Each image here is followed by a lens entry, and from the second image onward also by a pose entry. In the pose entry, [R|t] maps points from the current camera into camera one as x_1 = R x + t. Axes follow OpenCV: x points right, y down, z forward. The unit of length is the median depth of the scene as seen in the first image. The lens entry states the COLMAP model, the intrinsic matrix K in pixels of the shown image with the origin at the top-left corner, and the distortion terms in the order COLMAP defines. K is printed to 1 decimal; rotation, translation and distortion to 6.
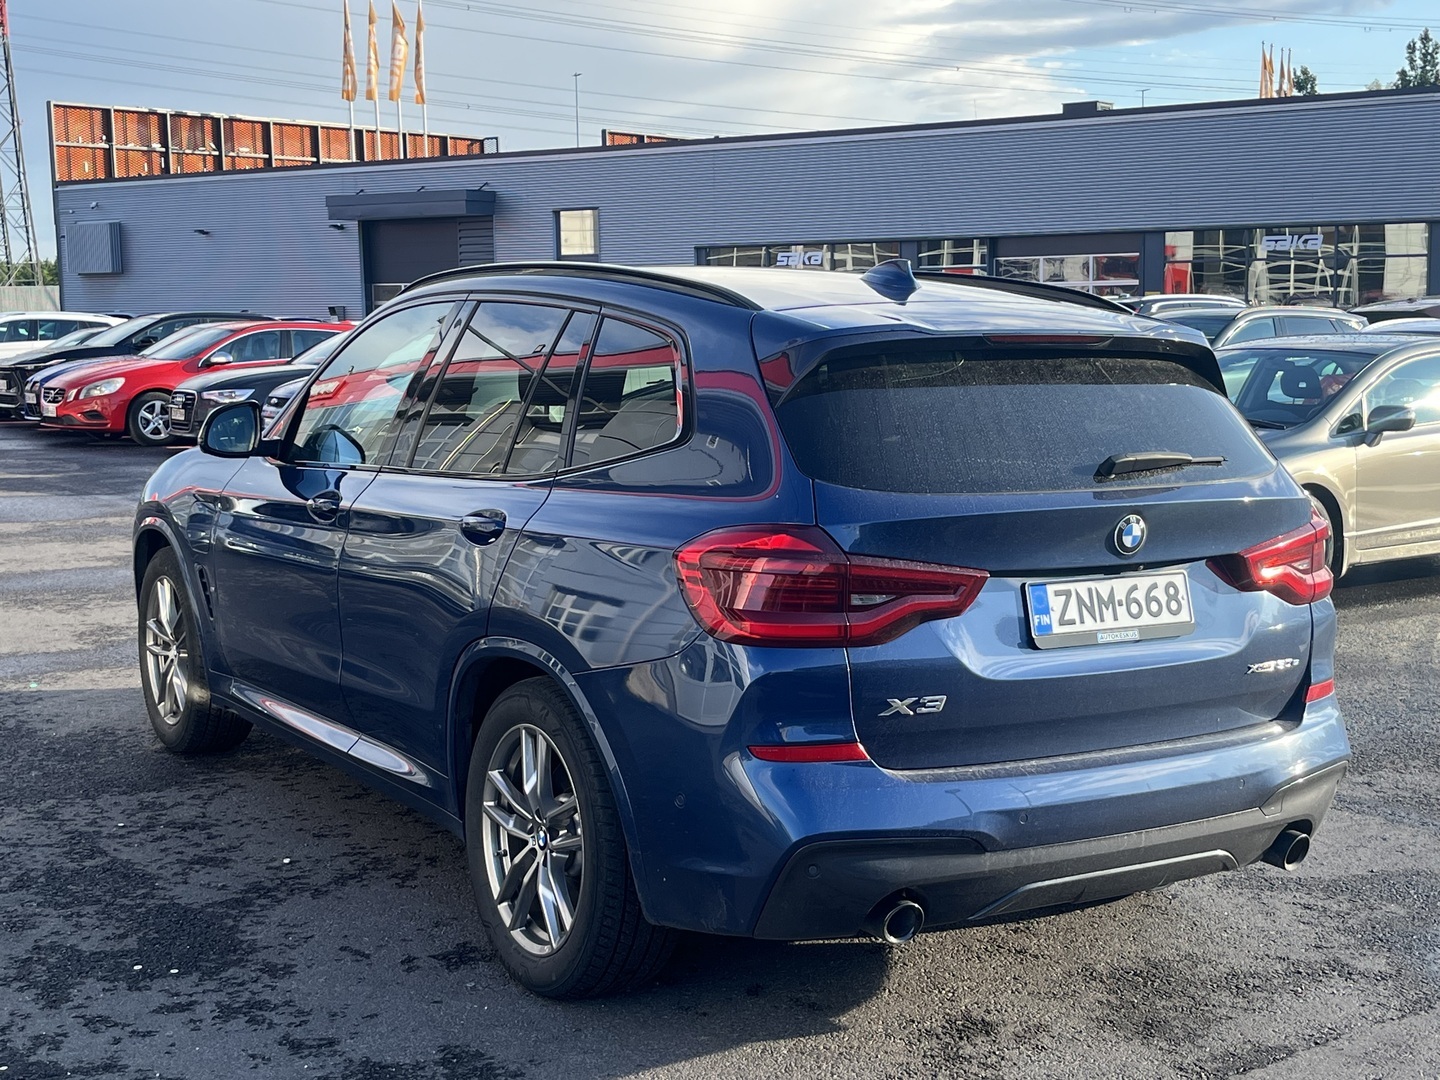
lens RADIAL K [[1970.1, 0, 719.4], [0, 1970.1, 534.1], [0, 0, 1]] dist [0.035034, 0.000000]
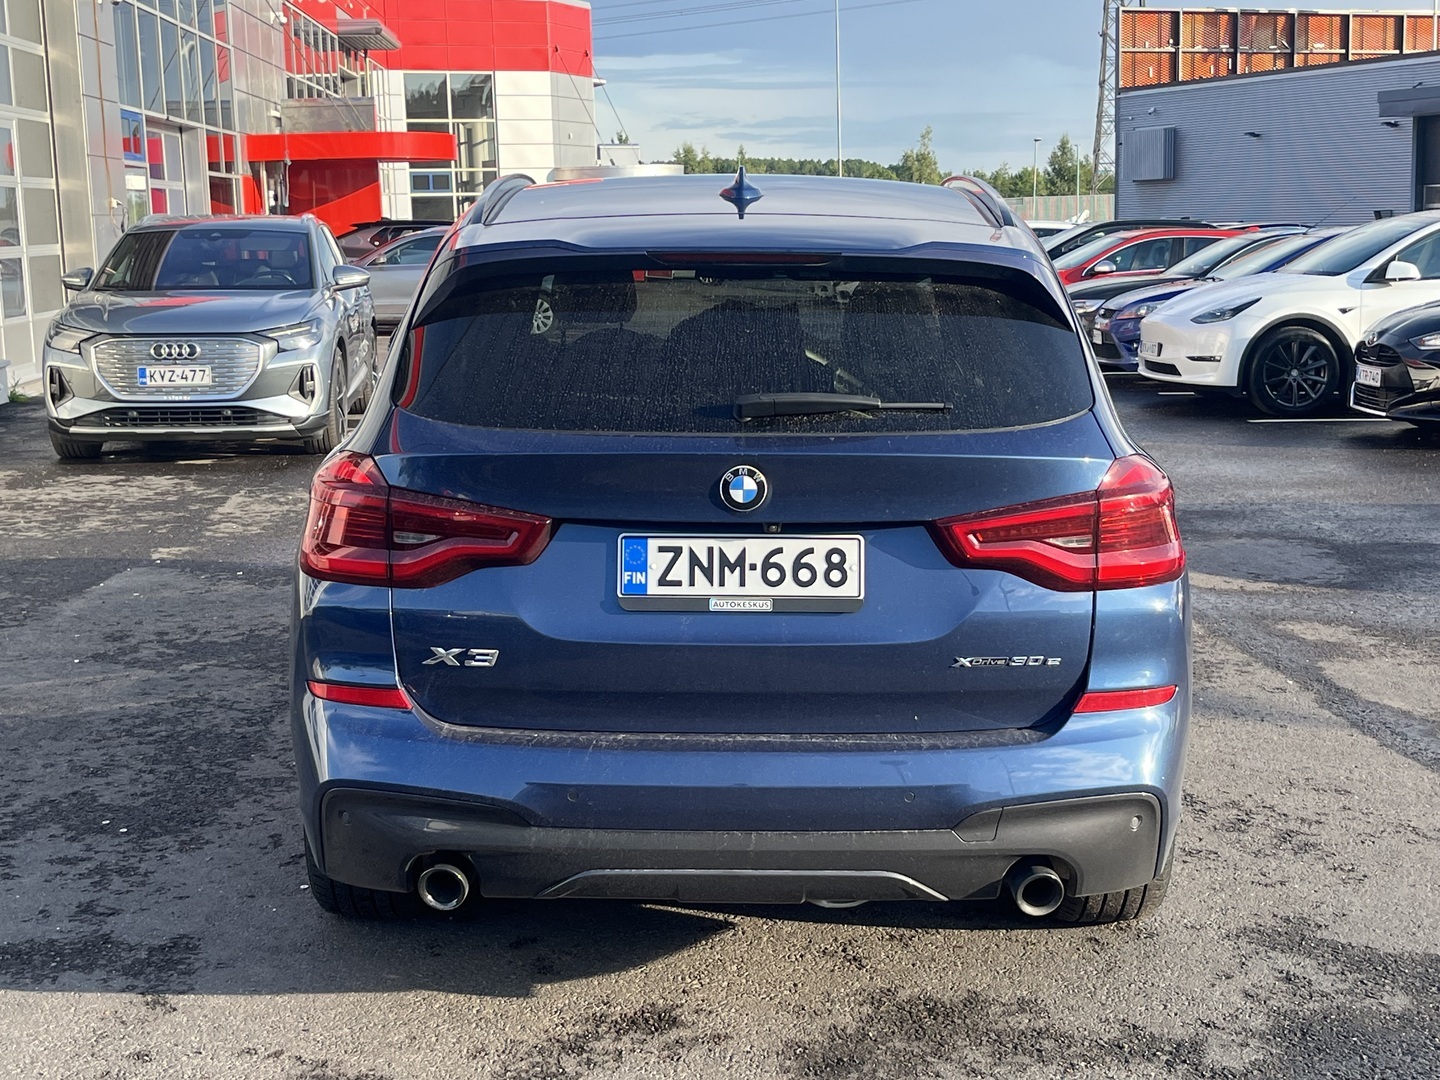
lens RADIAL K [[2020.3, 0, 708.0], [0, 2020.3, 510.8], [0, 0, 1]] dist [0.036316, 0.000000]
pose [[0.850061, 0.070936, -0.521885, 0.595209], [-0.054234, 0.997411, 0.047233, -0.027851], [0.523884, -0.011847, 0.851707, 0.220004]]
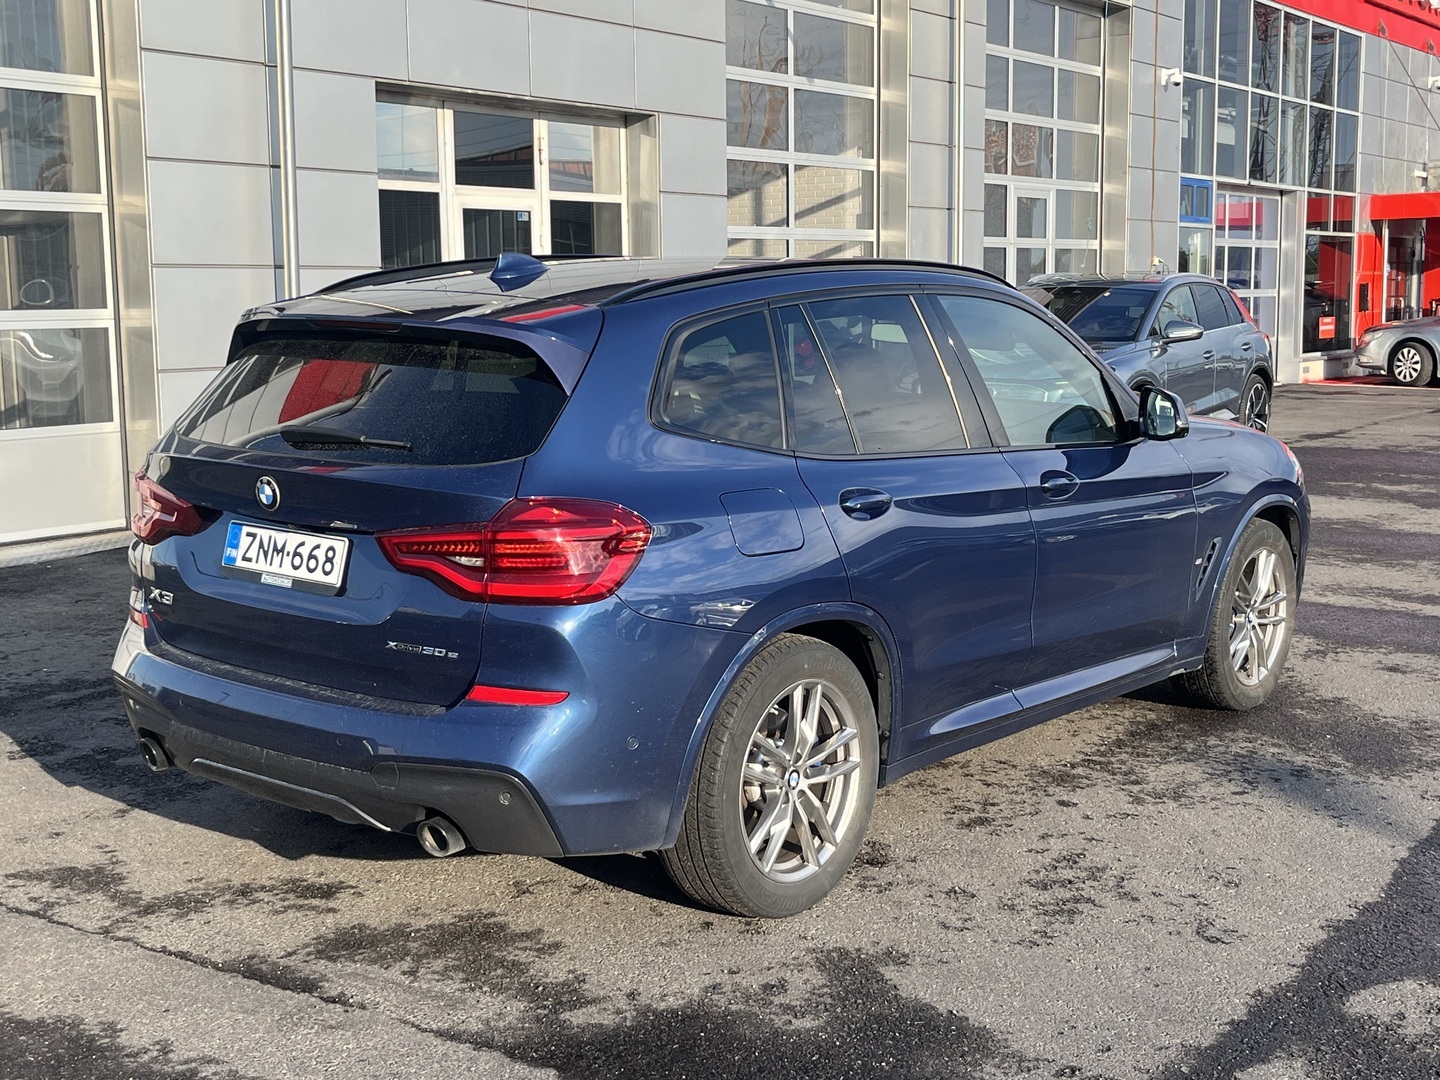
lens RADIAL K [[1857.0, 0, 724.9], [0, 1857.0, 546.7], [0, 0, 1]] dist [0.040171, 0.000000]
pose [[0.345638, 0.141185, -0.927686, 1.200488], [-0.112835, 0.987696, 0.108278, -0.106990], [0.931559, 0.067251, 0.357316, 0.782861]]
